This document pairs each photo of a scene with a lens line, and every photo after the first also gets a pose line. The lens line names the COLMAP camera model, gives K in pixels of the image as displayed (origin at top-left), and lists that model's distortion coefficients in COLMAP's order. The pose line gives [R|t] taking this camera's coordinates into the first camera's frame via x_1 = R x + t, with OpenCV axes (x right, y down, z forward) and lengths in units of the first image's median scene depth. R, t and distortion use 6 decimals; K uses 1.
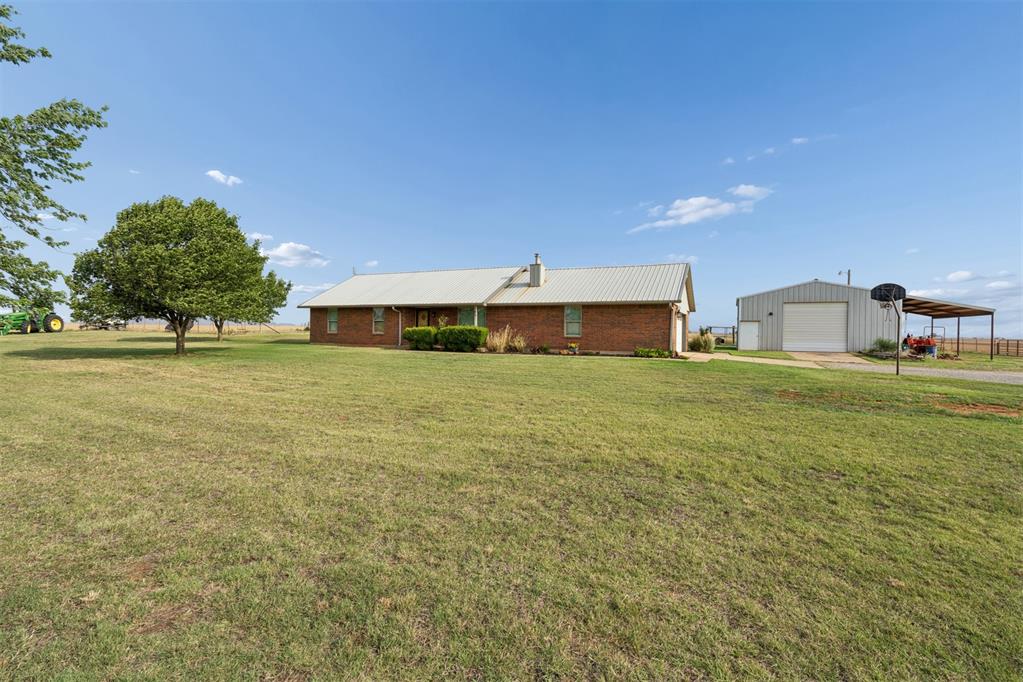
lens RADIAL K [[456.0, 0, 511.5], [0, 456.0, 341.0], [0, 0, 1]] dist [0.001113, -0.000206]
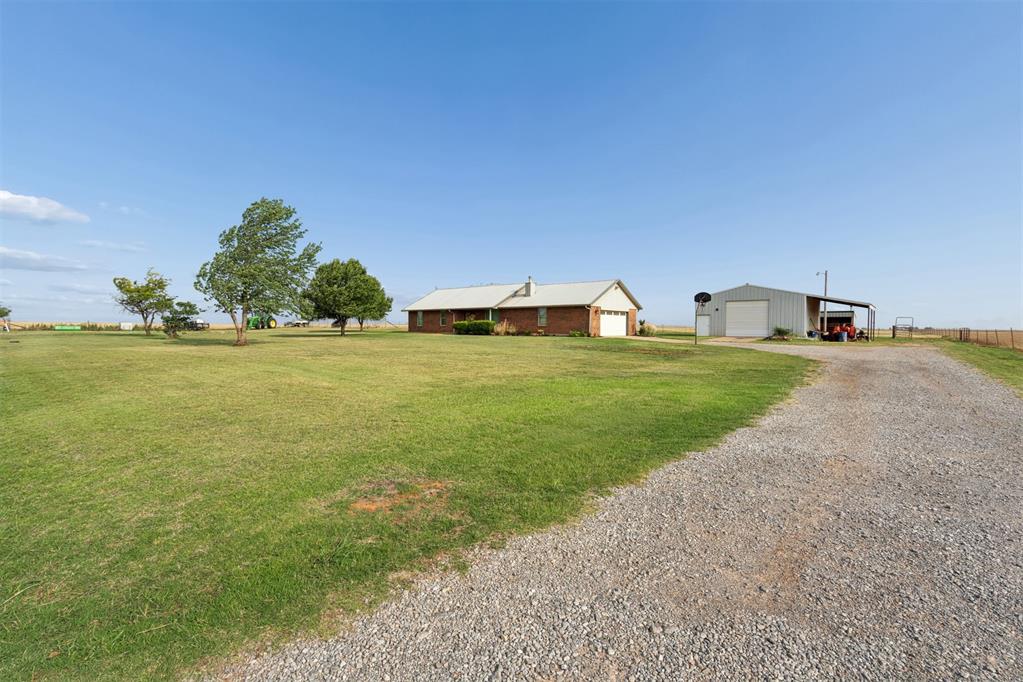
lens RADIAL K [[456.0, 0, 511.5], [0, 456.0, 341.0], [0, 0, 1]] dist [0.001113, -0.000206]
pose [[0.966604, -0.000546, -0.256275, 0.428240], [0.001521, 0.999992, 0.003606, 0.037943], [0.256271, -0.003875, 0.966597, -0.631857]]
